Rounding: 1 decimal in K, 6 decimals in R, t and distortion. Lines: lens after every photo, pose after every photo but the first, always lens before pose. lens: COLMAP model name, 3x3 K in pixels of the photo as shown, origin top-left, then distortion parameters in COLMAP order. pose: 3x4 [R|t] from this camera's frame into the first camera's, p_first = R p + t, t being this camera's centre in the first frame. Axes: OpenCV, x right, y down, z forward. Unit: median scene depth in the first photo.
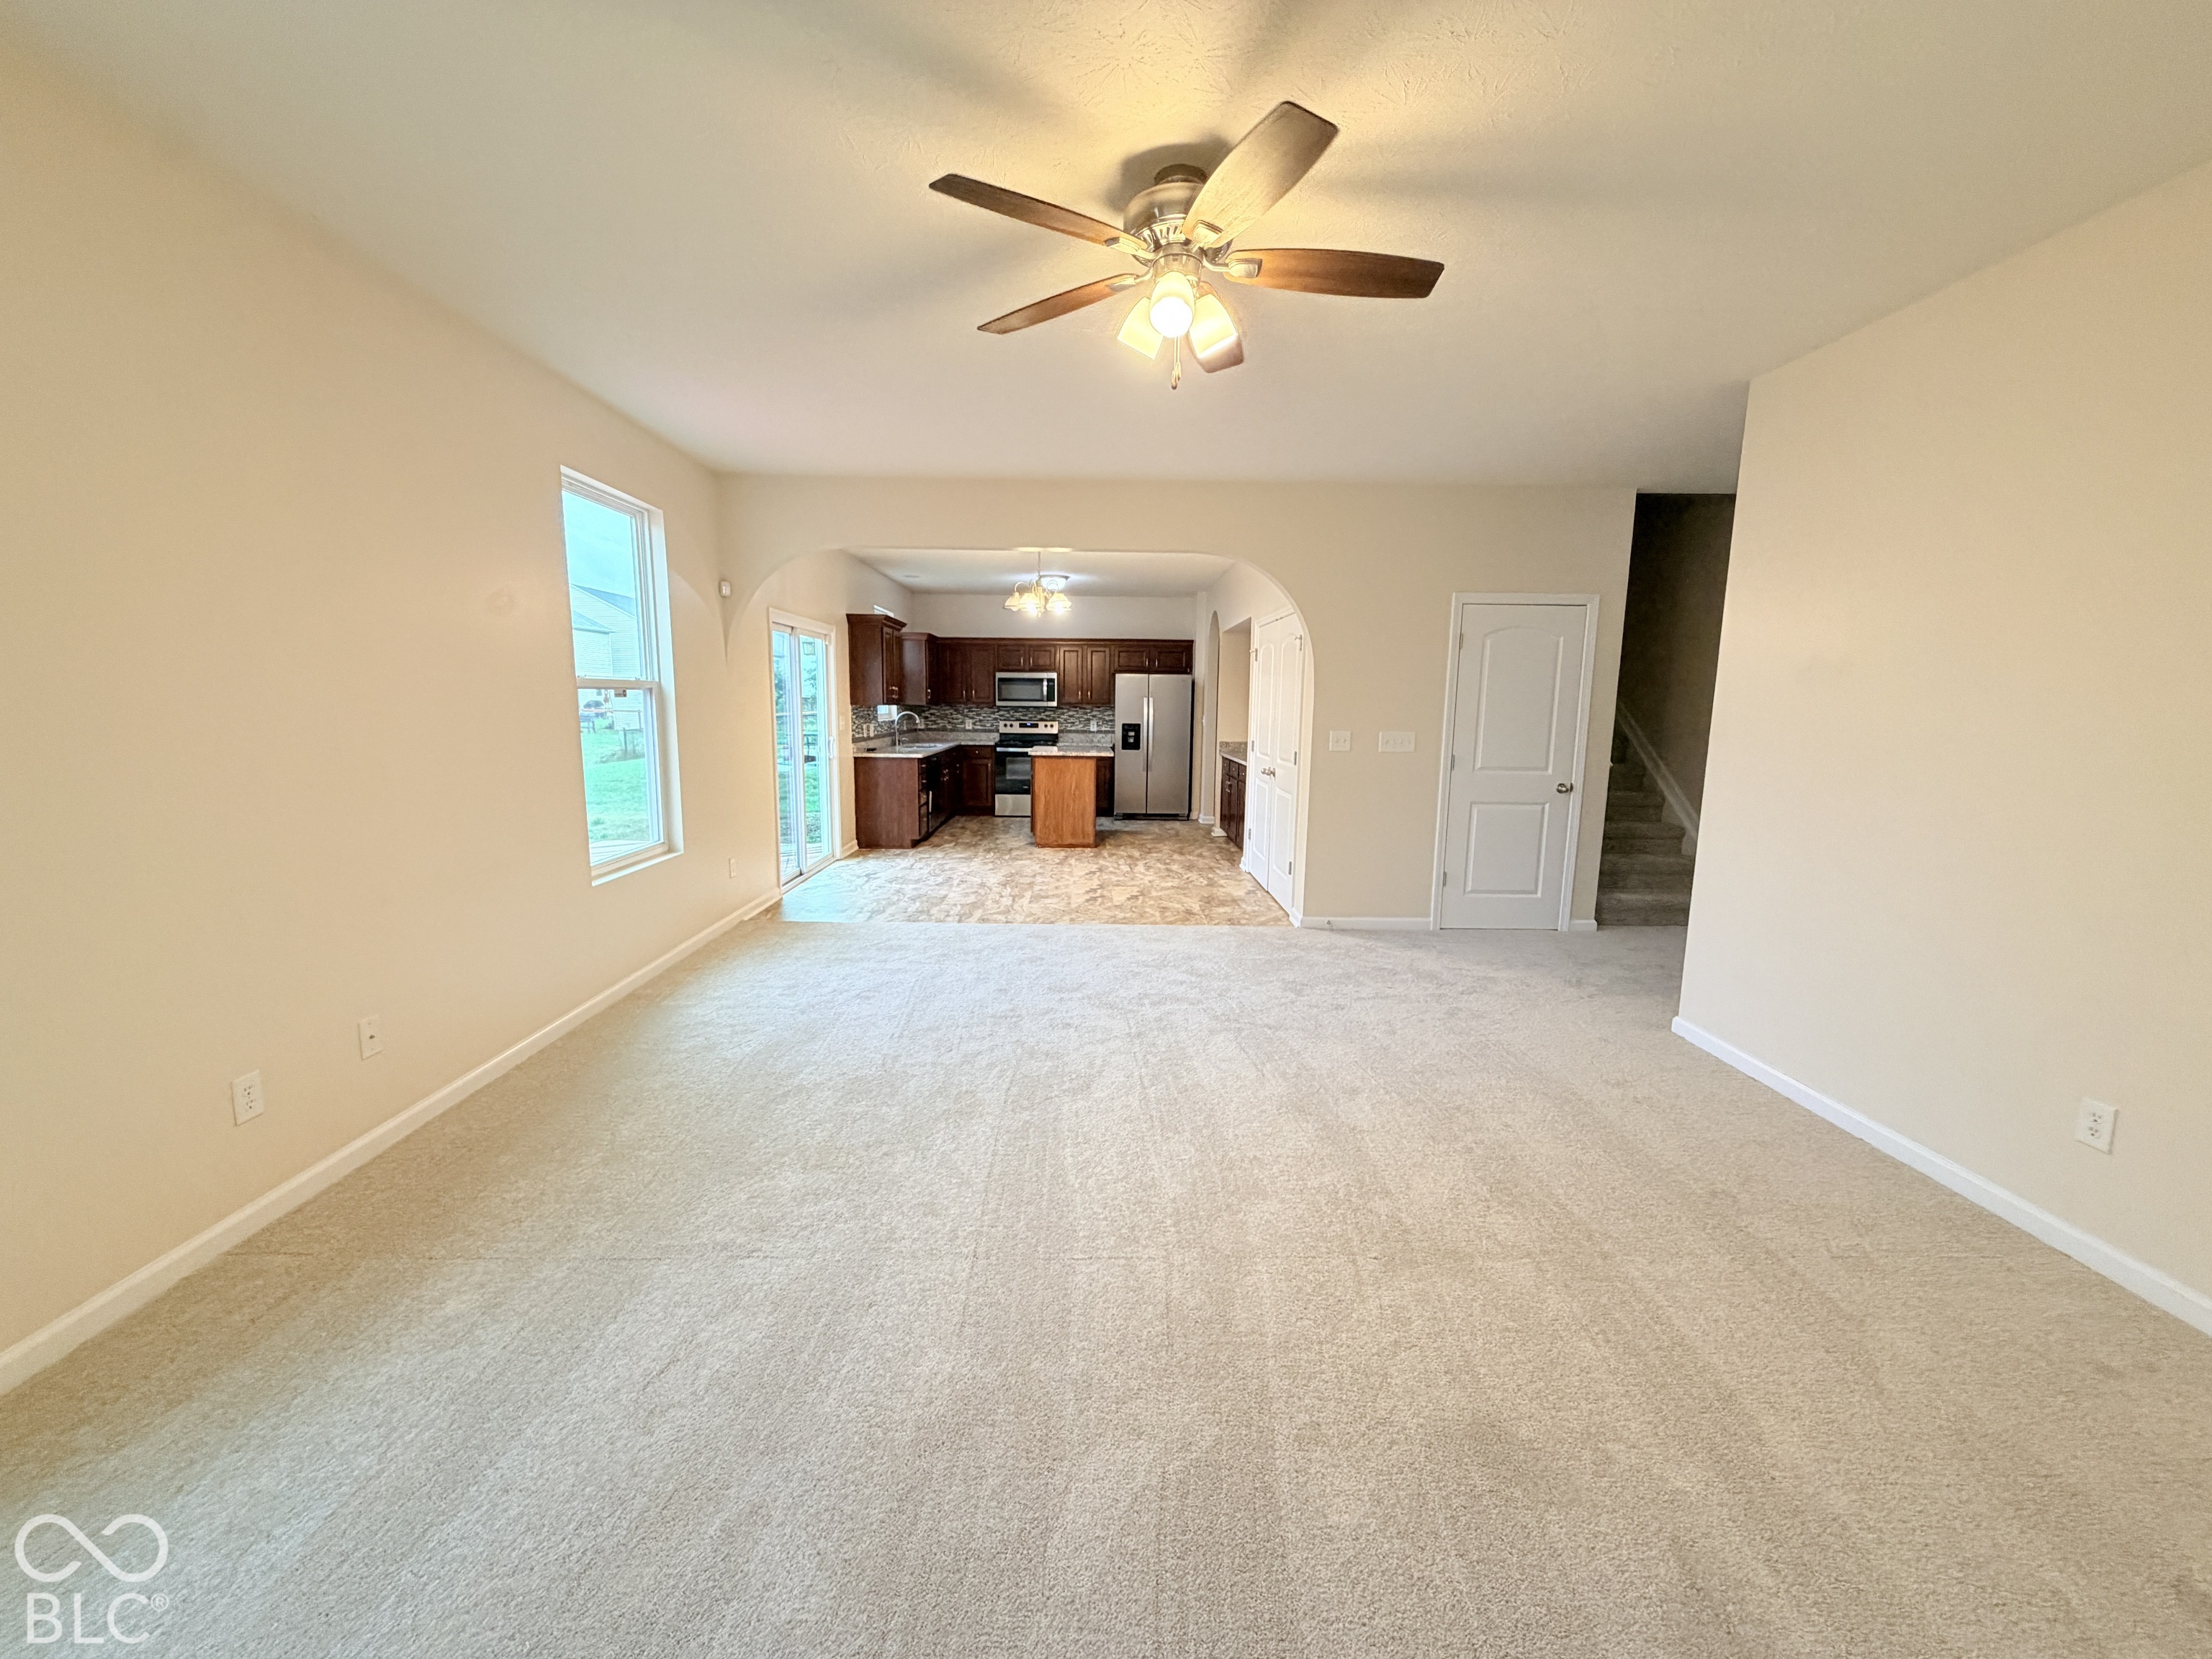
lens RADIAL K [[883.3, 0, 1106.9], [0, 883.3, 829.5], [0, 0, 1]] dist [0.000840, -0.000103]
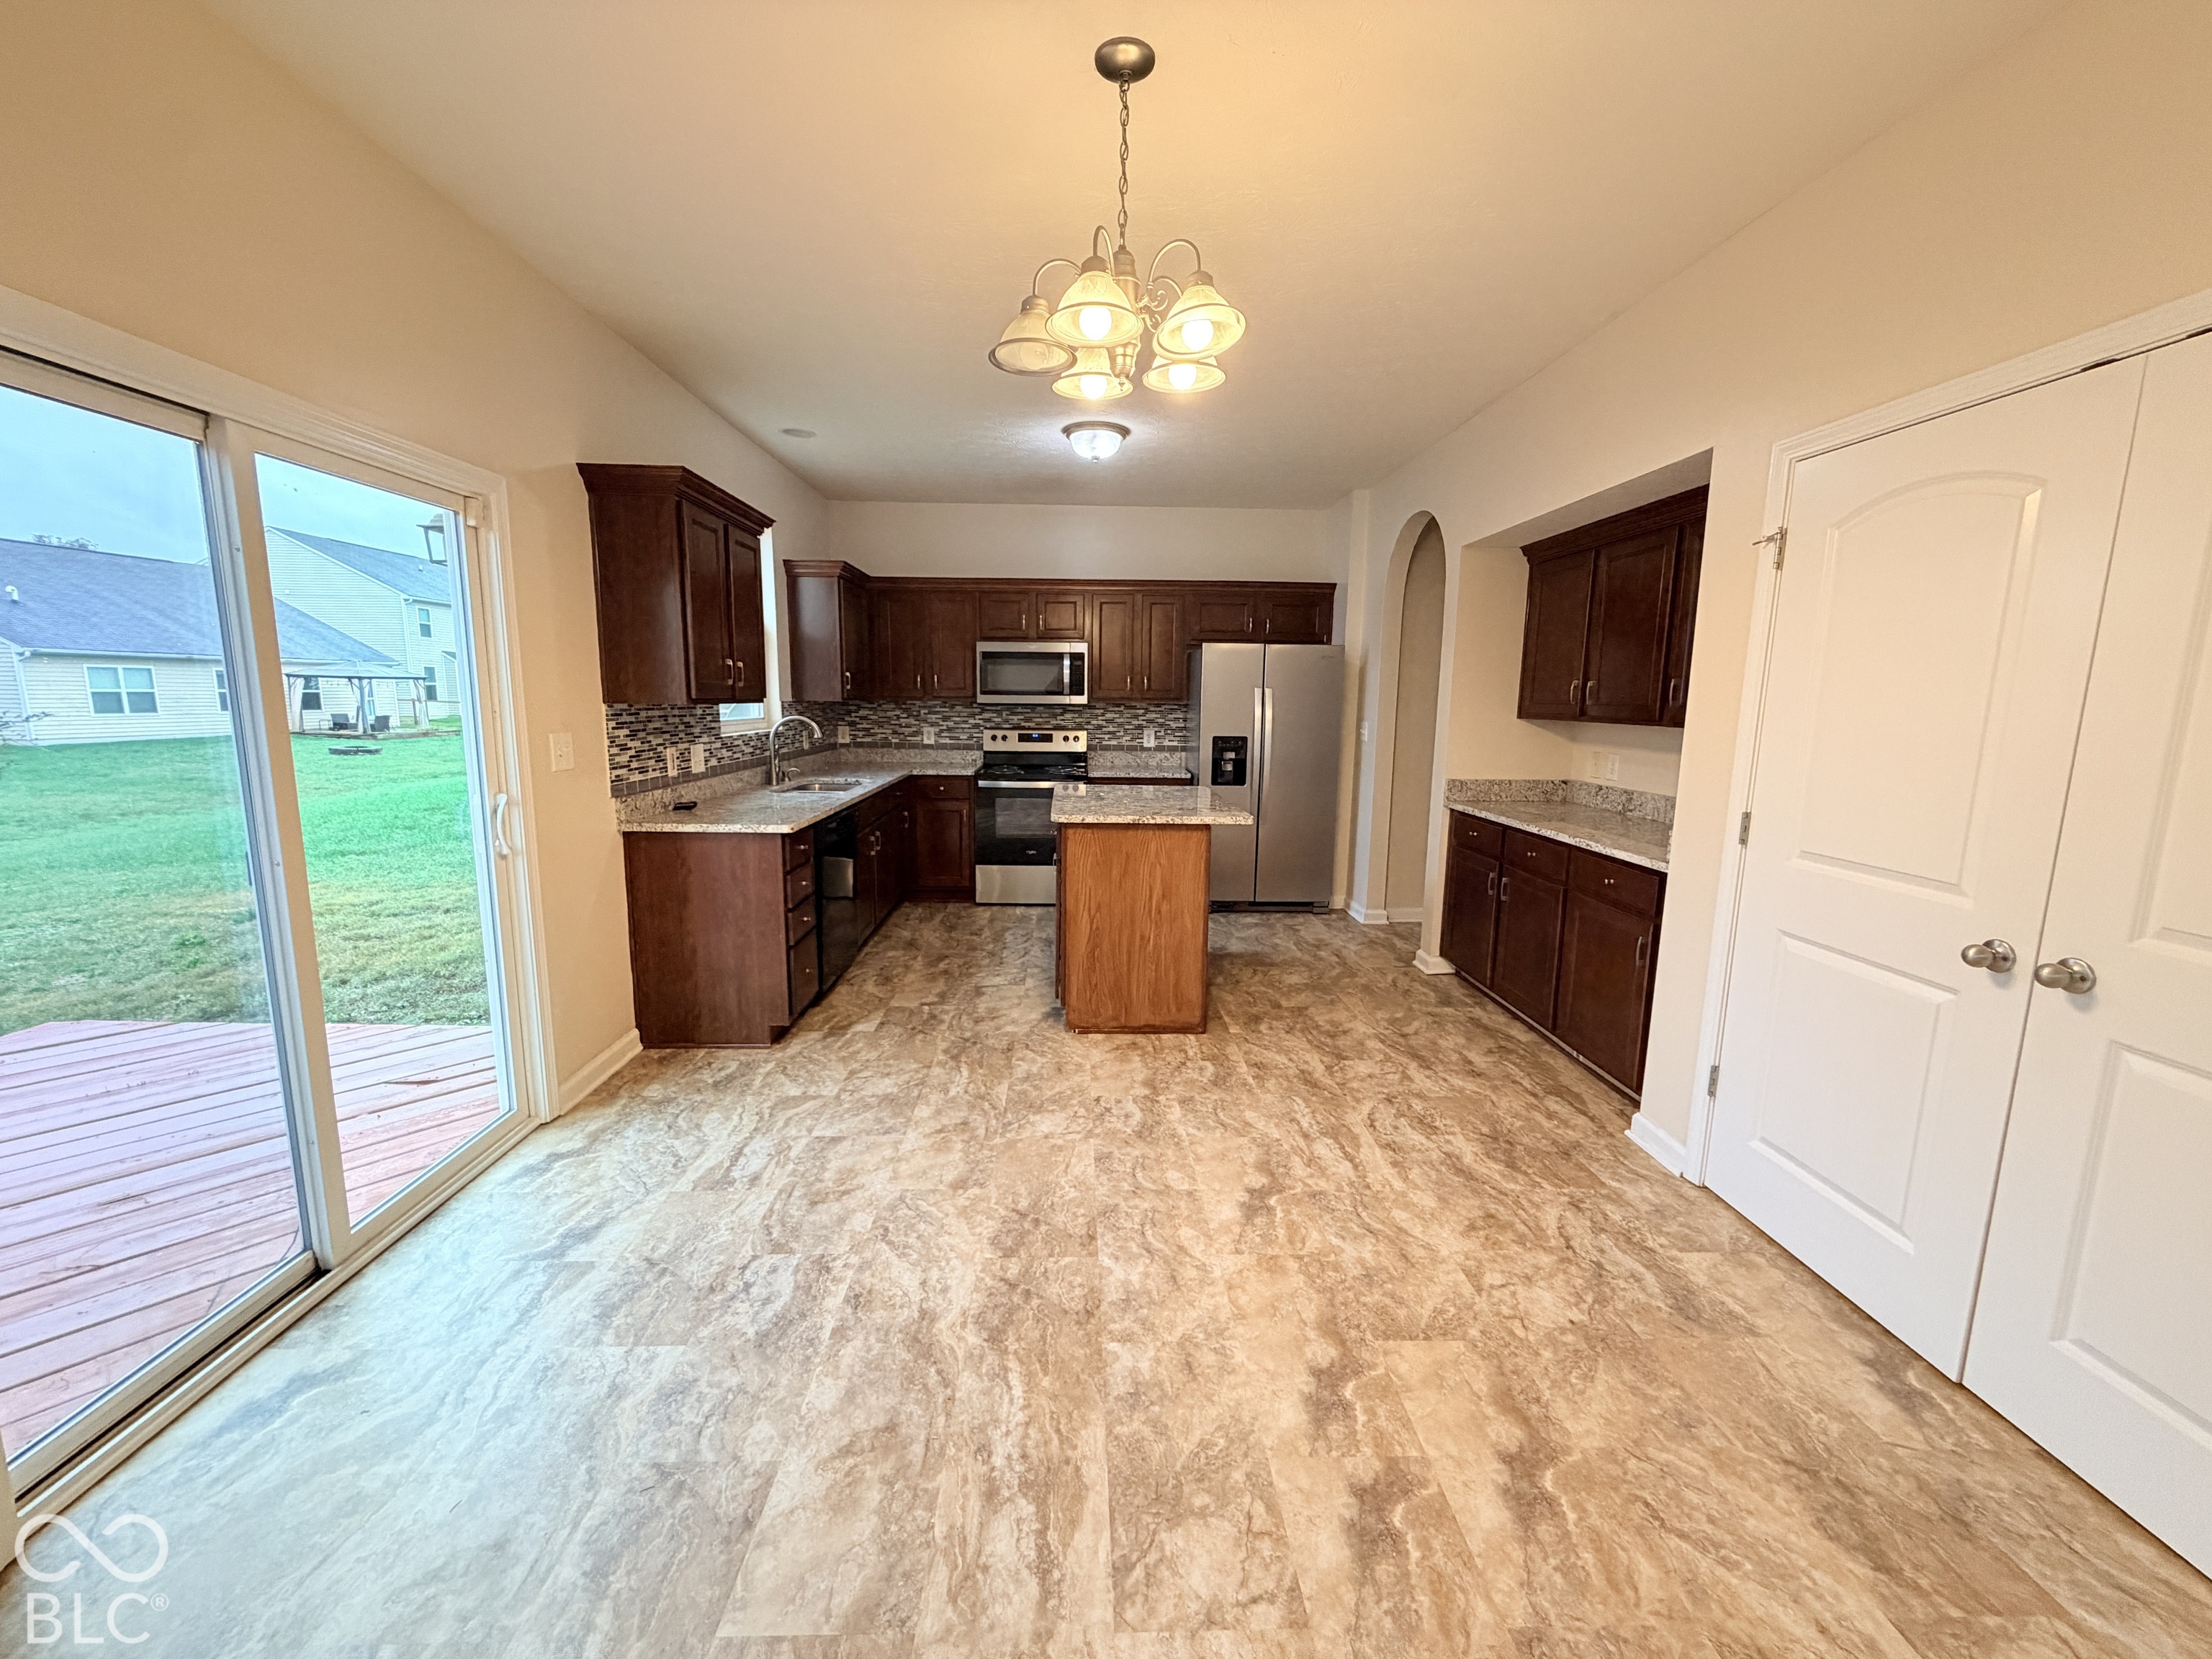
lens RADIAL K [[883.3, 0, 1103.3], [0, 883.3, 830.9], [0, 0, 1]] dist [0.000840, -0.000103]
pose [[0.999926, -0.002243, 0.011966, -0.055265], [0.002158, 0.999973, 0.007085, -0.066109], [-0.011982, -0.007059, 0.999903, 0.462550]]
